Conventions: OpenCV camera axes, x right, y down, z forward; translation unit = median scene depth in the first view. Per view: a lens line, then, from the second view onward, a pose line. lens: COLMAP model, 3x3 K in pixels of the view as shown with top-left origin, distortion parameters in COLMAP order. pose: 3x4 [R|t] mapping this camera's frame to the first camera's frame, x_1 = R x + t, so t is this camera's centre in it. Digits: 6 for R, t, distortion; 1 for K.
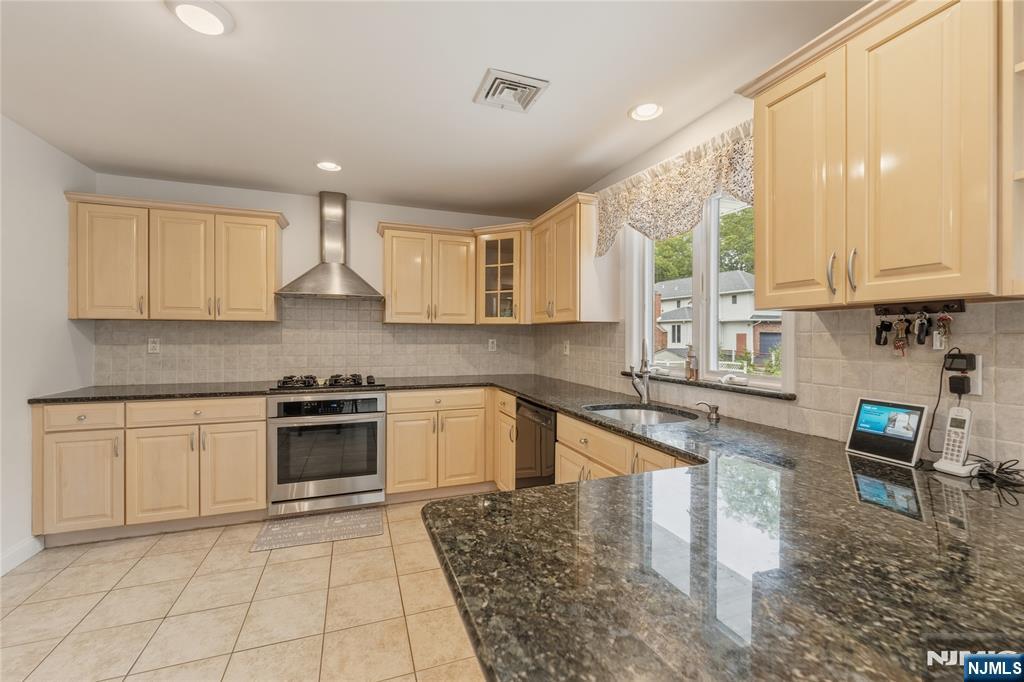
lens RADIAL K [[419.9, 0, 515.6], [0, 419.9, 340.1], [0, 0, 1]] dist [0.002404, 0.000741]
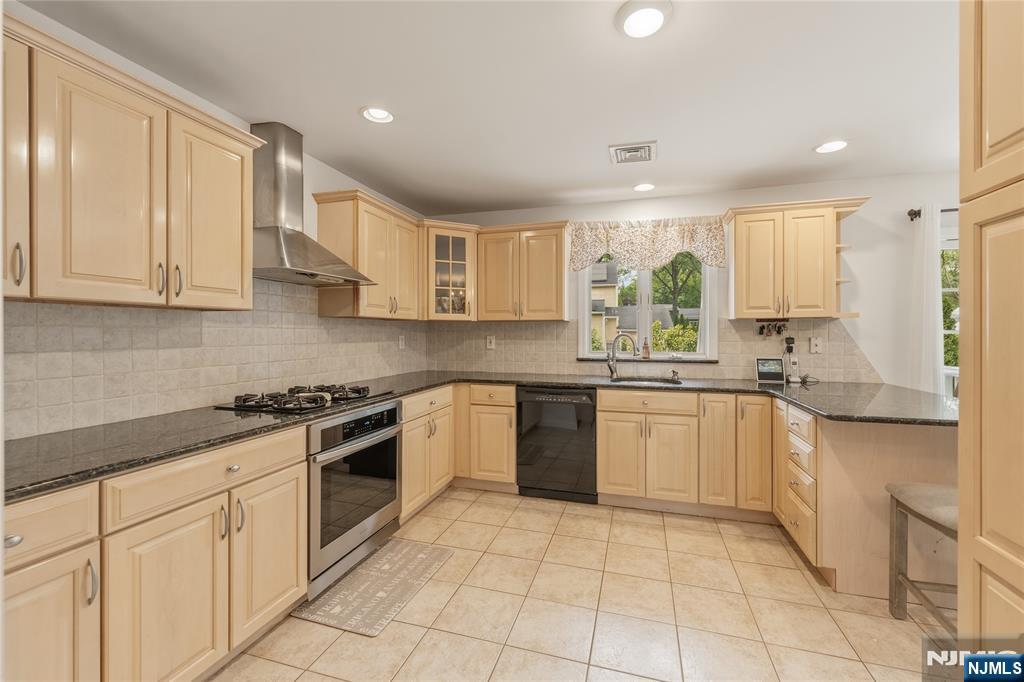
lens RADIAL K [[419.9, 0, 512.0], [0, 419.9, 335.0], [0, 0, 1]] dist [0.002404, 0.000741]
pose [[0.611526, -0.009588, 0.791167, -0.985705], [0.011923, 0.999925, 0.002902, -0.005979], [-0.791135, 0.007658, 0.611594, 0.354521]]
